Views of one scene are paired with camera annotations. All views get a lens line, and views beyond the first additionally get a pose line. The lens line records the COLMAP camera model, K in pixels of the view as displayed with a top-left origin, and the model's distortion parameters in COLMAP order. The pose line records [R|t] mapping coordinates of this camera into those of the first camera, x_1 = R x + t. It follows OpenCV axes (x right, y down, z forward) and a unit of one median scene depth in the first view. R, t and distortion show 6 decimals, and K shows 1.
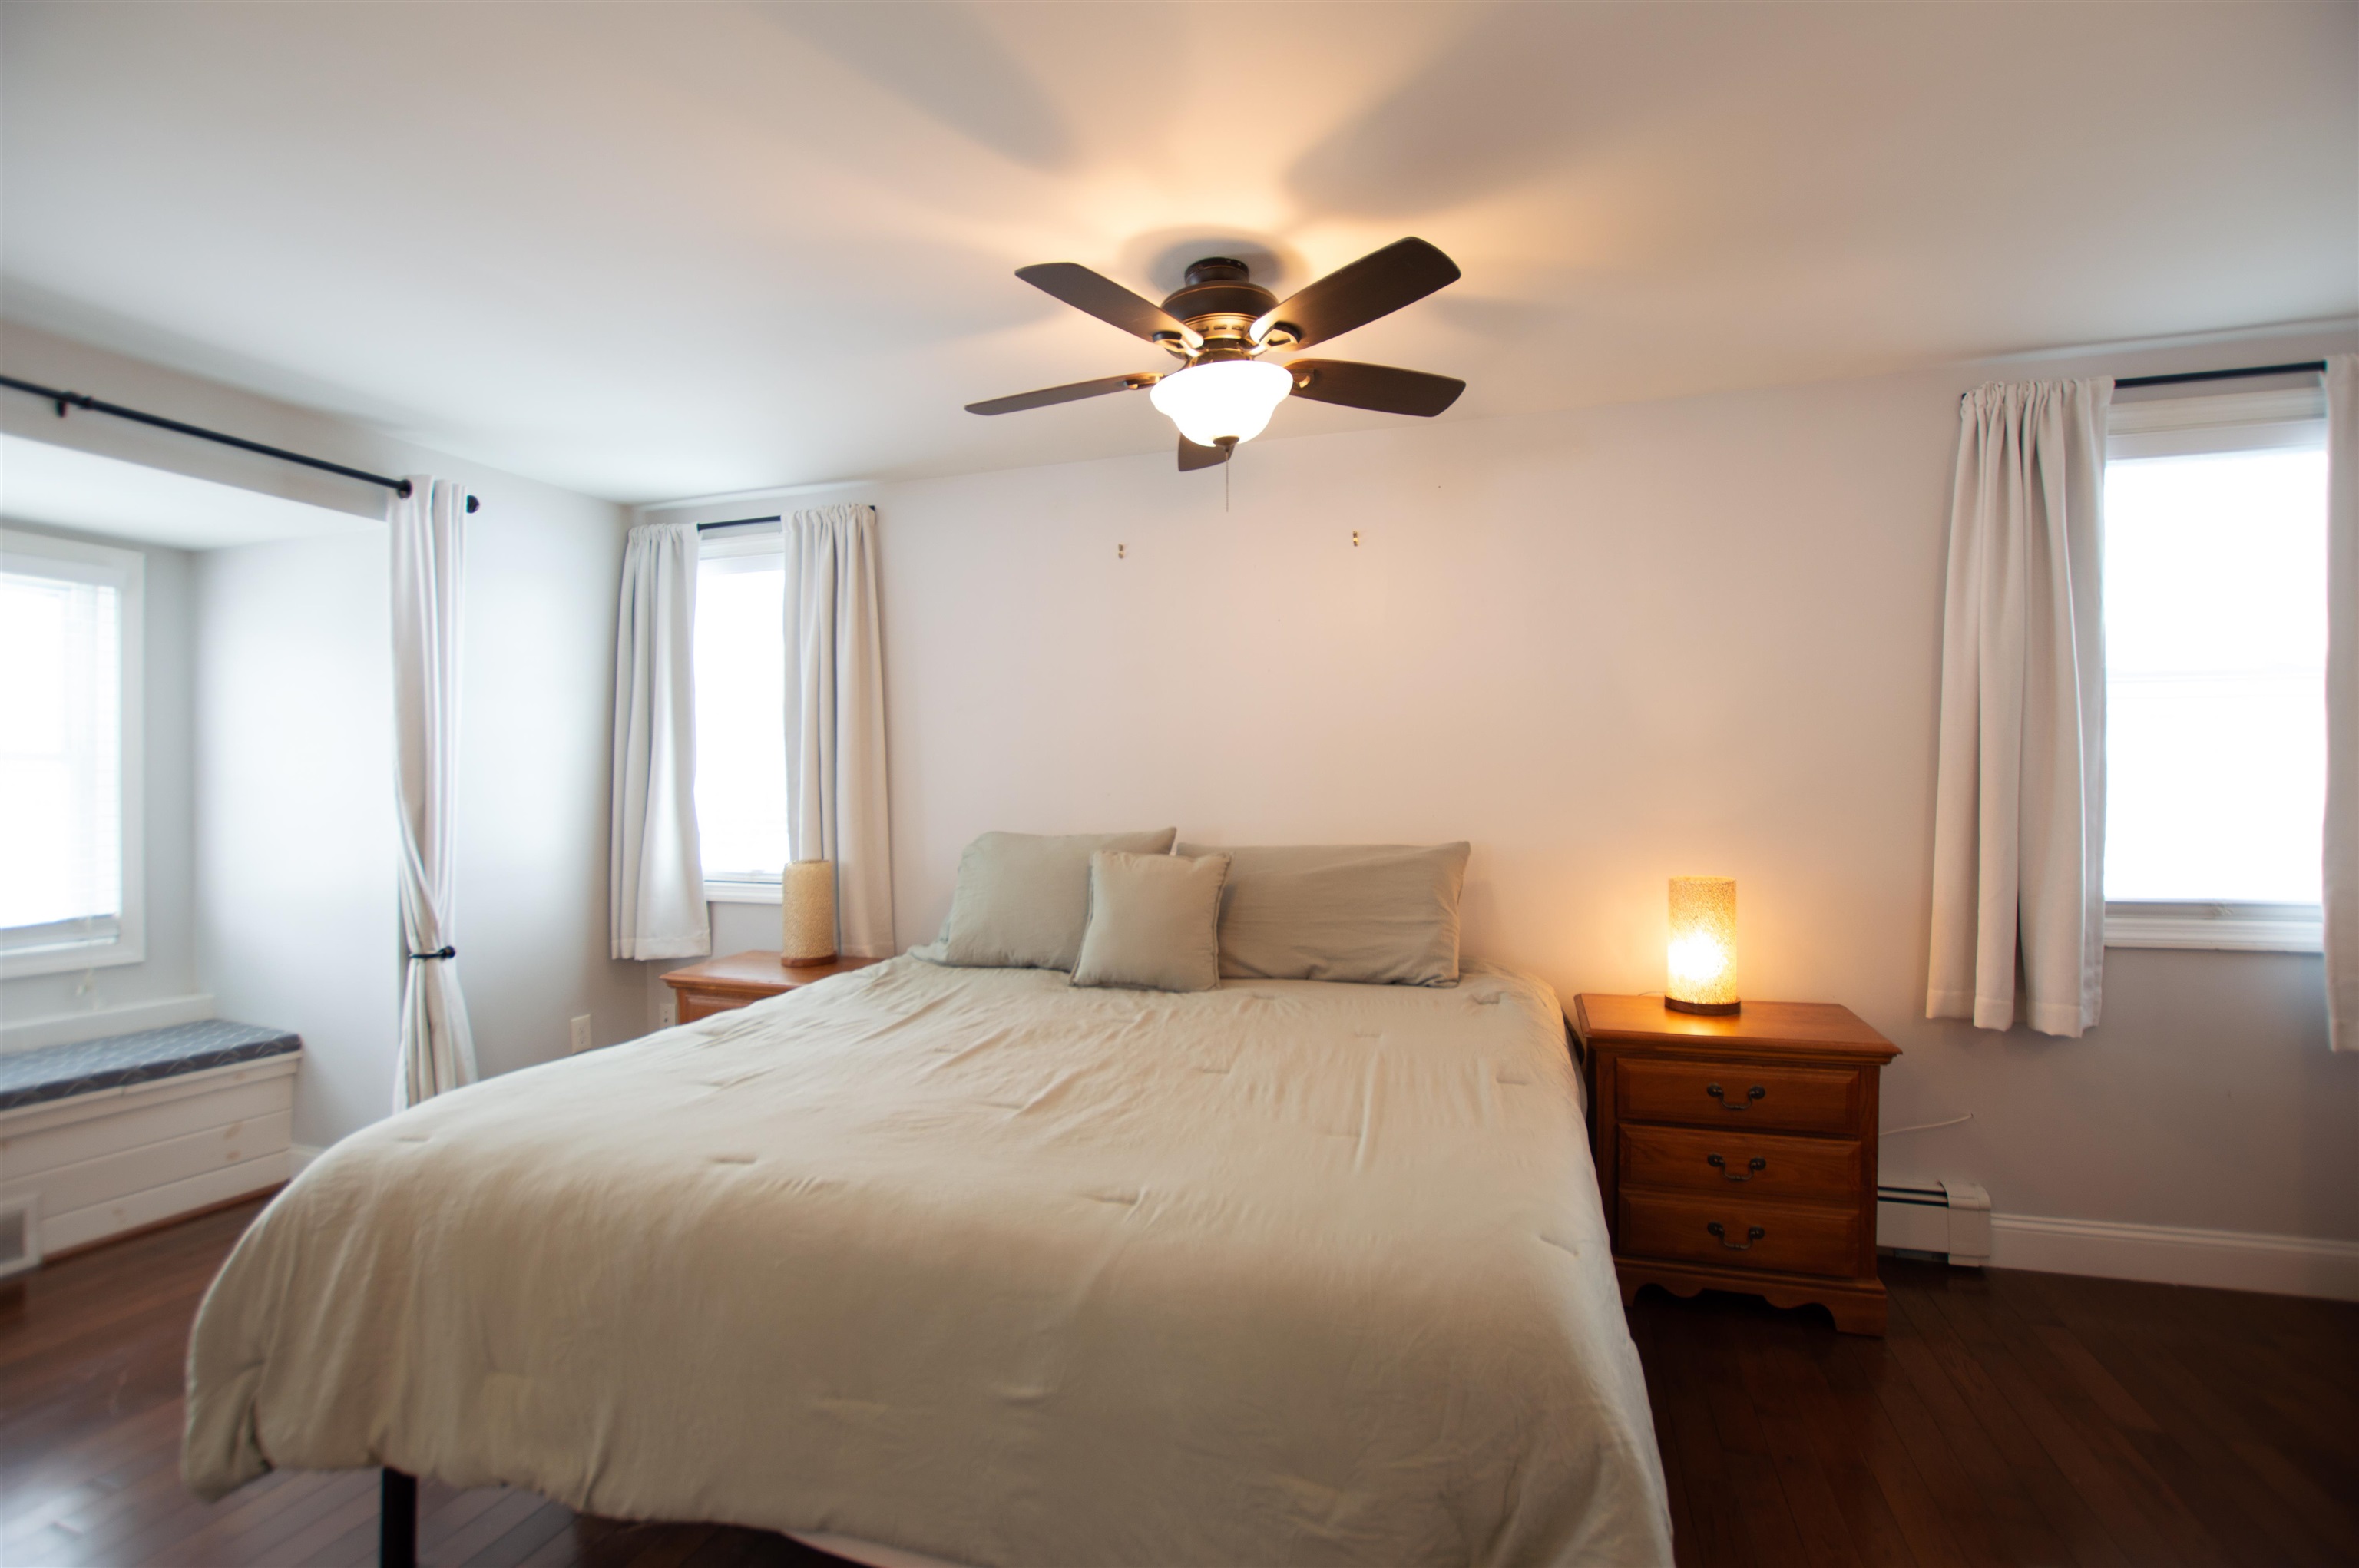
lens RADIAL K [[1056.3, 0, 1172.6], [0, 1056.3, 792.5], [0, 0, 1]] dist [-0.031636, 0.000904]
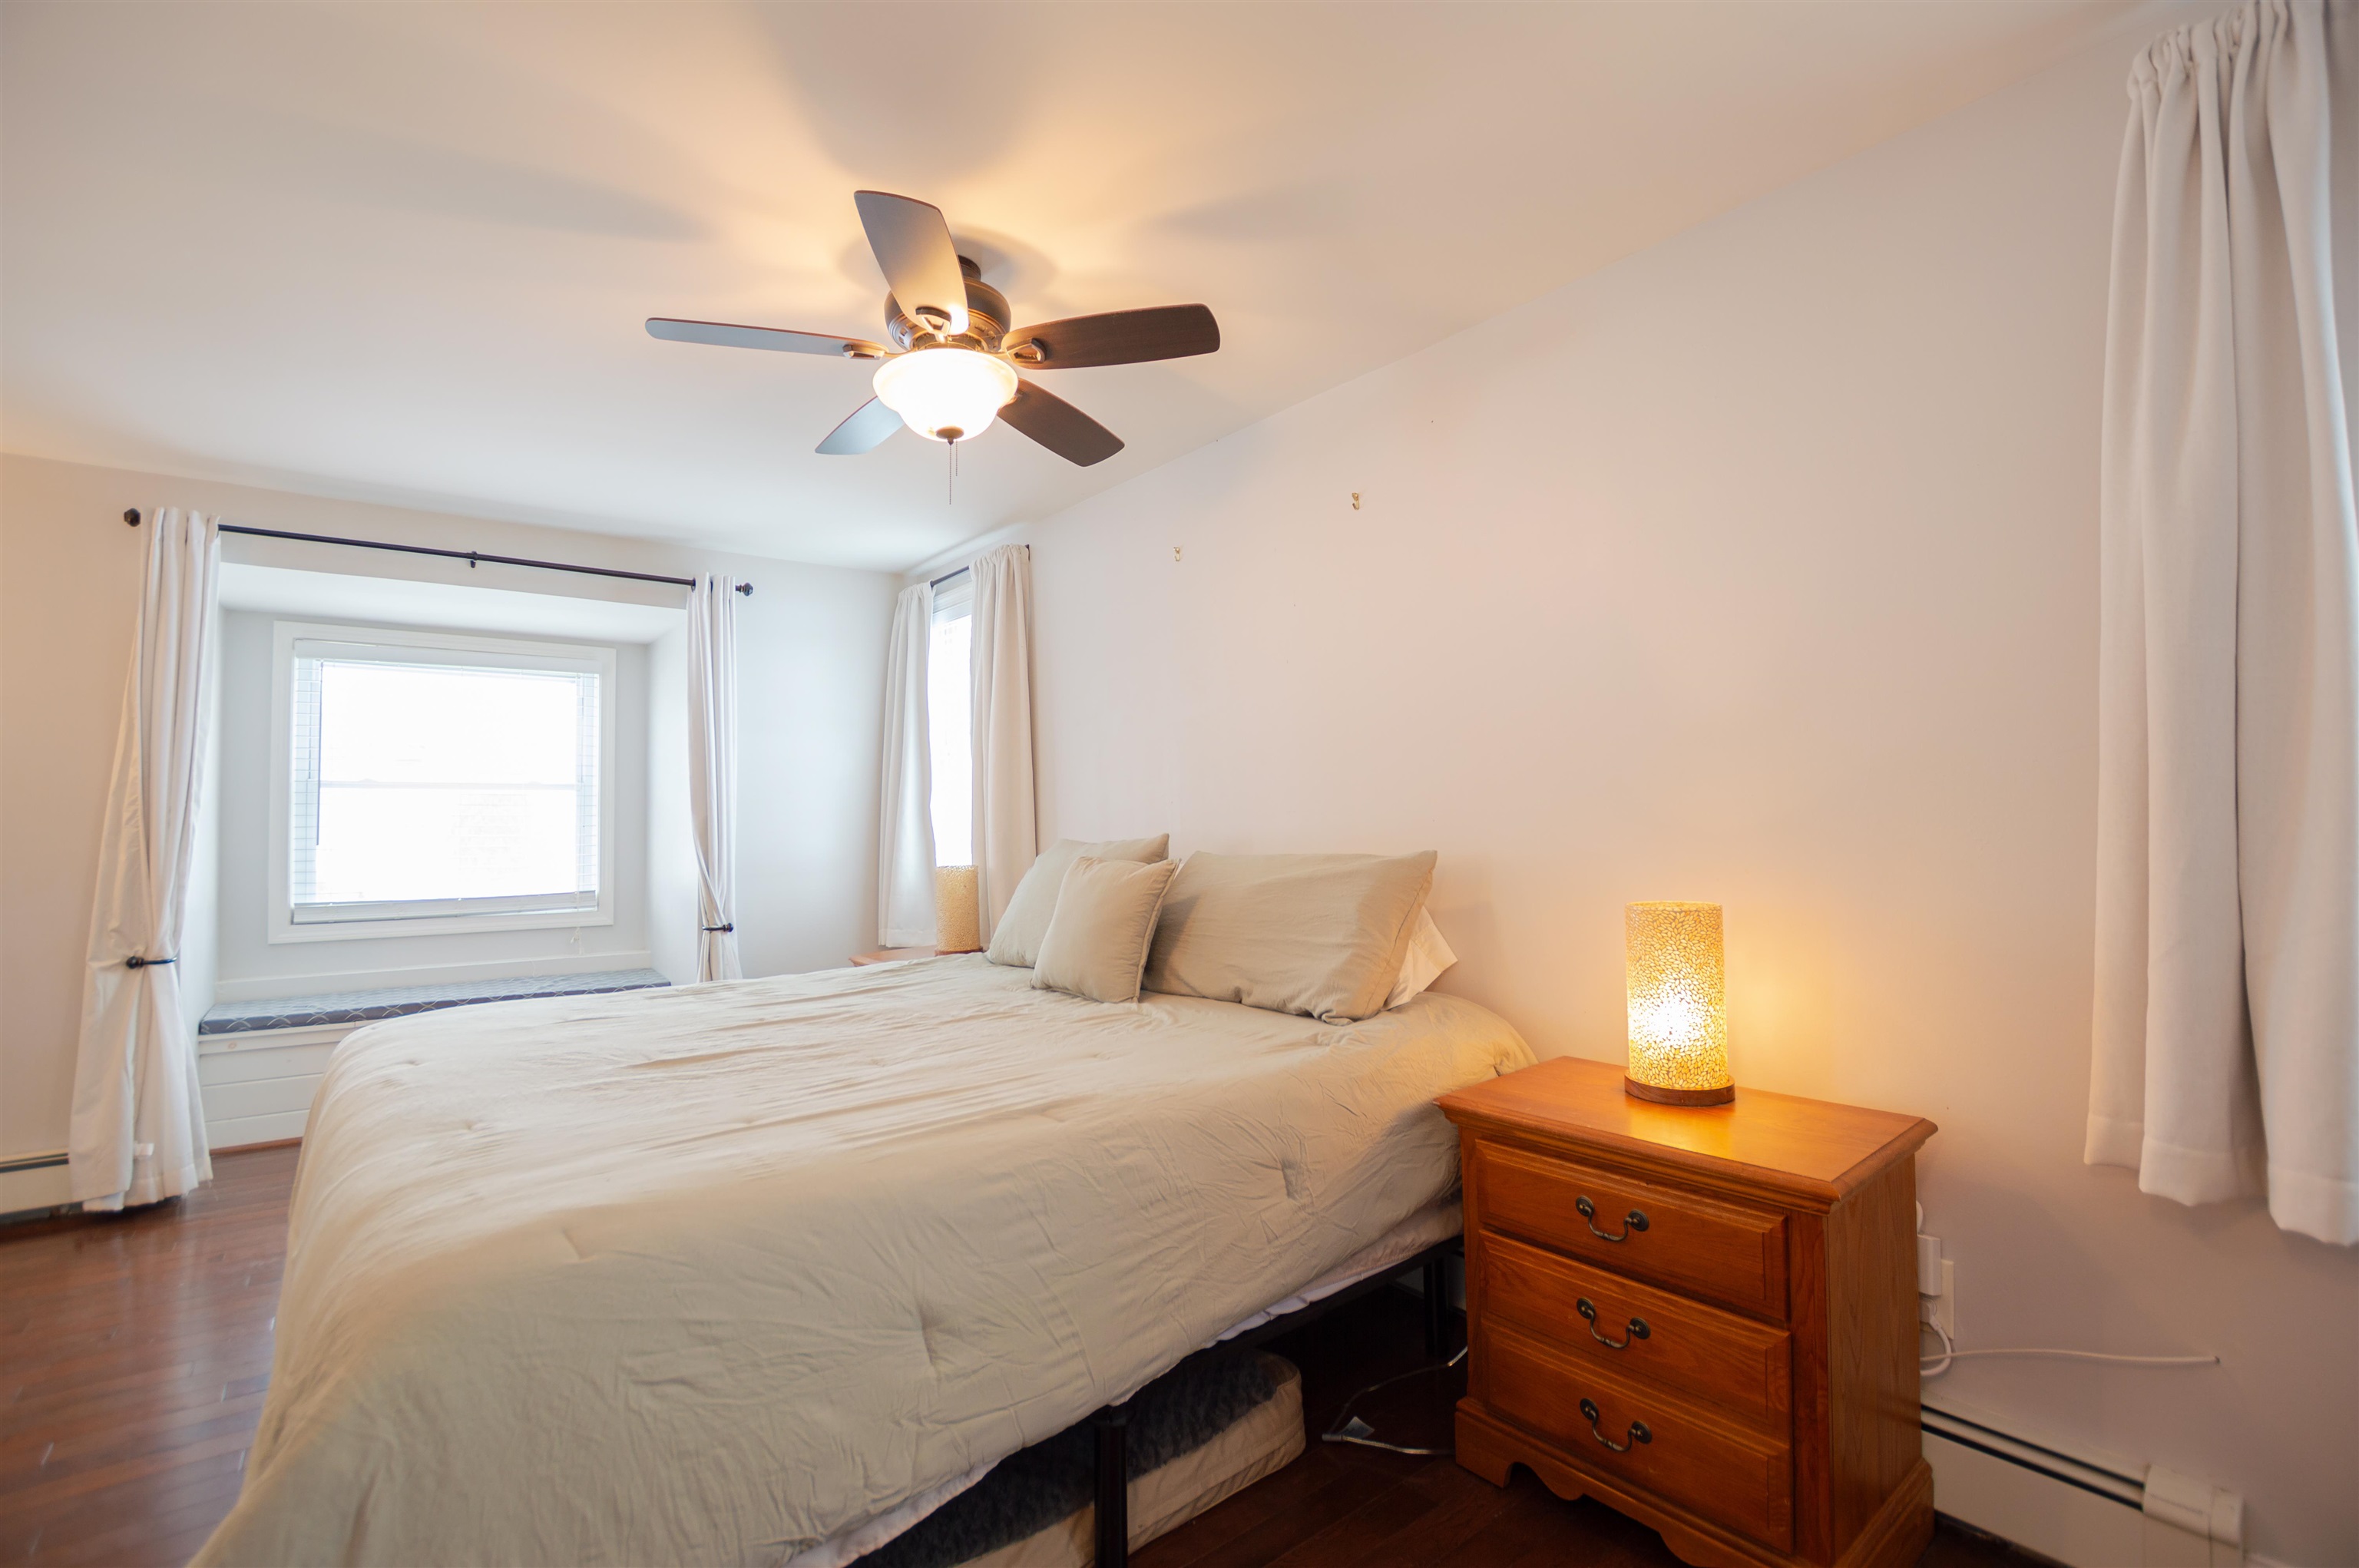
lens RADIAL K [[1056.3, 0, 1172.6], [0, 1056.3, 792.5], [0, 0, 1]] dist [-0.031636, 0.000904]
pose [[0.828355, -0.019797, -0.559854, 0.580752], [0.003134, 0.999524, -0.030707, 0.026634], [0.560195, 0.023682, 0.828022, 0.226628]]
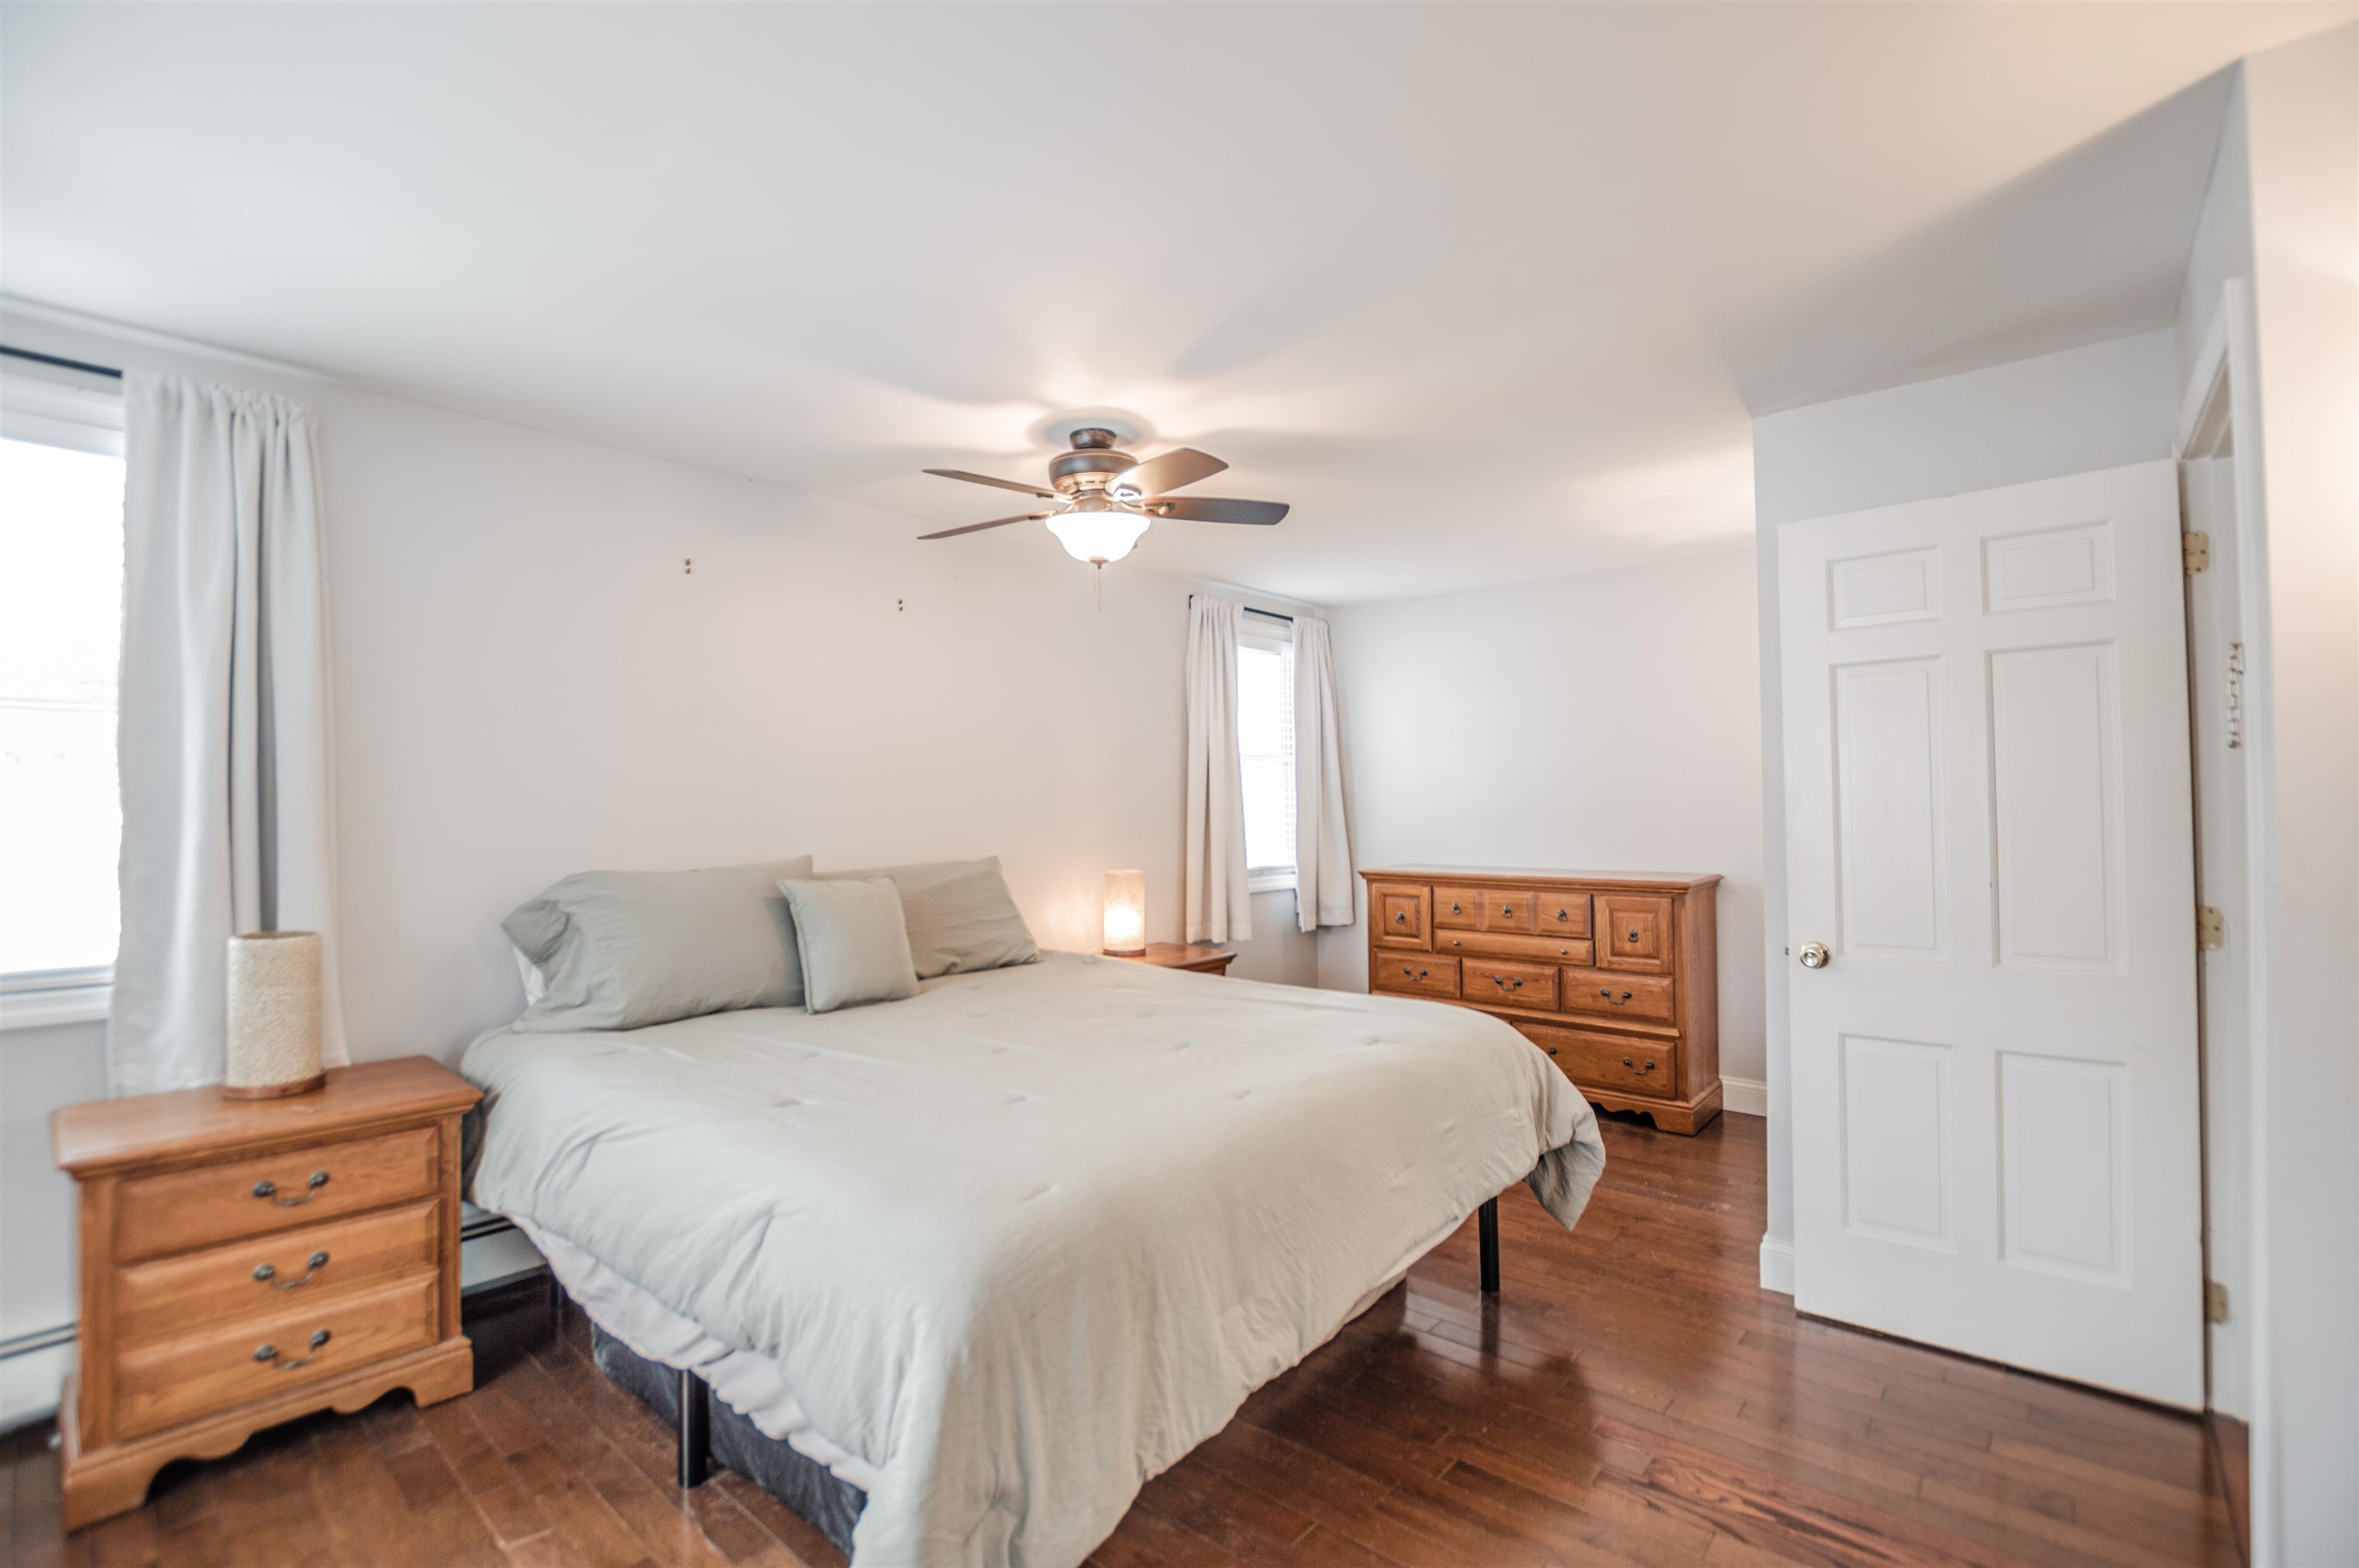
lens RADIAL K [[1056.3, 0, 1172.6], [0, 1056.3, 792.5], [0, 0, 1]] dist [-0.031636, 0.000904]
pose [[0.393235, 0.015974, 0.919299, -0.867203], [0.016273, 0.999572, -0.024330, 0.002805], [-0.919294, 0.024527, 0.392807, 0.287554]]
